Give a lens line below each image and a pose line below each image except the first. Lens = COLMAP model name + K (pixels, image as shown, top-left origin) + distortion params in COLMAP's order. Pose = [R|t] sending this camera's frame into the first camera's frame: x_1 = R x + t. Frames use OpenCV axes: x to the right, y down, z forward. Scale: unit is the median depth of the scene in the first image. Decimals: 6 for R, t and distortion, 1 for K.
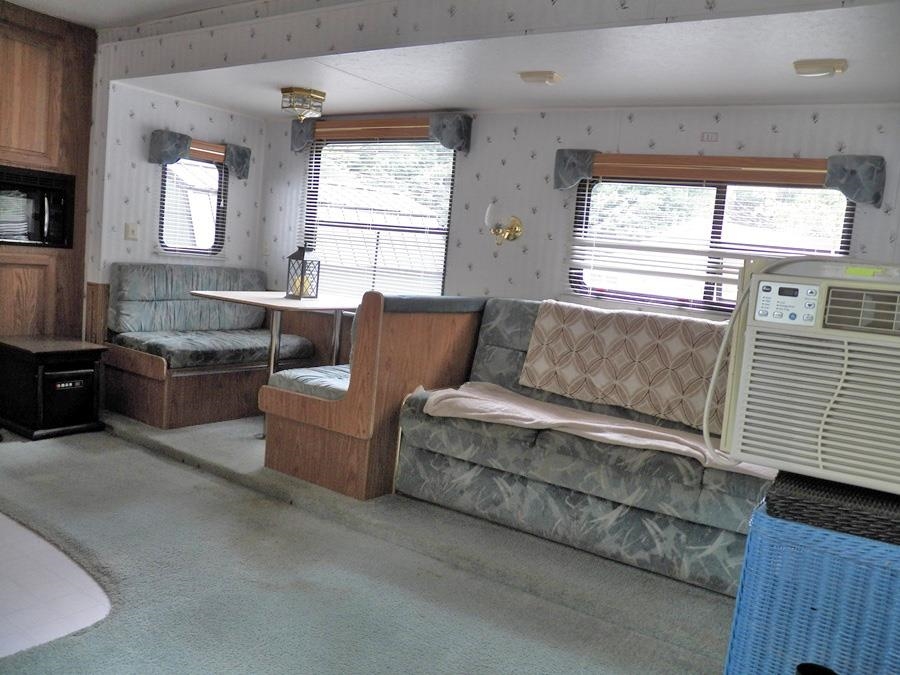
lens RADIAL K [[729.6, 0, 452.6], [0, 729.6, 343.9], [0, 0, 1]] dist [-0.156076, 0.113133]
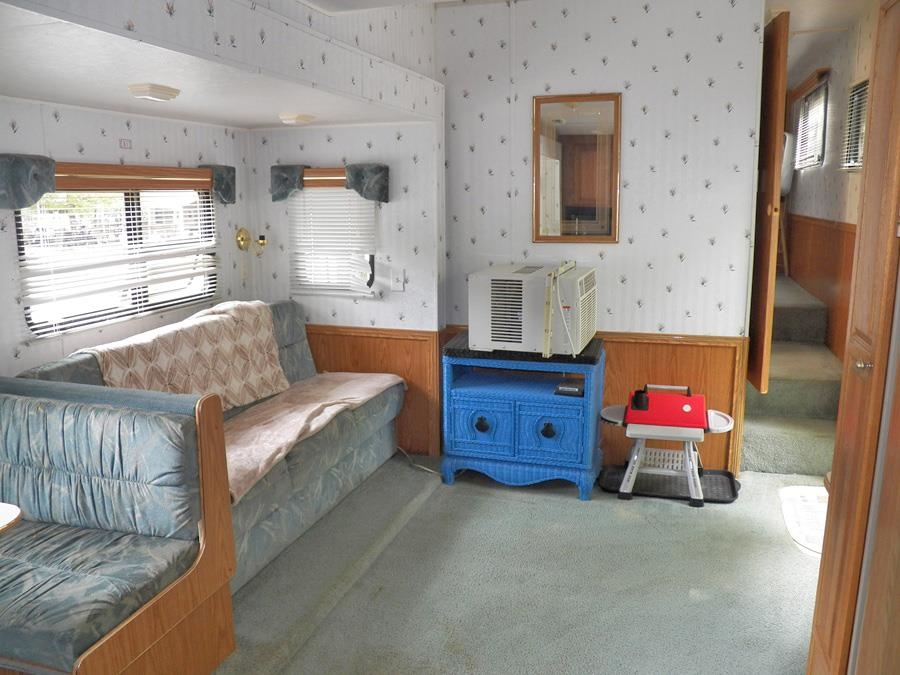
lens RADIAL K [[729.6, 0, 452.6], [0, 729.6, 343.9], [0, 0, 1]] dist [-0.156076, 0.113133]
pose [[-0.277140, -0.265144, 0.923522, -0.738069], [0.111731, 0.945757, 0.305057, -0.272140], [-0.954311, 0.187729, -0.232482, 0.830527]]
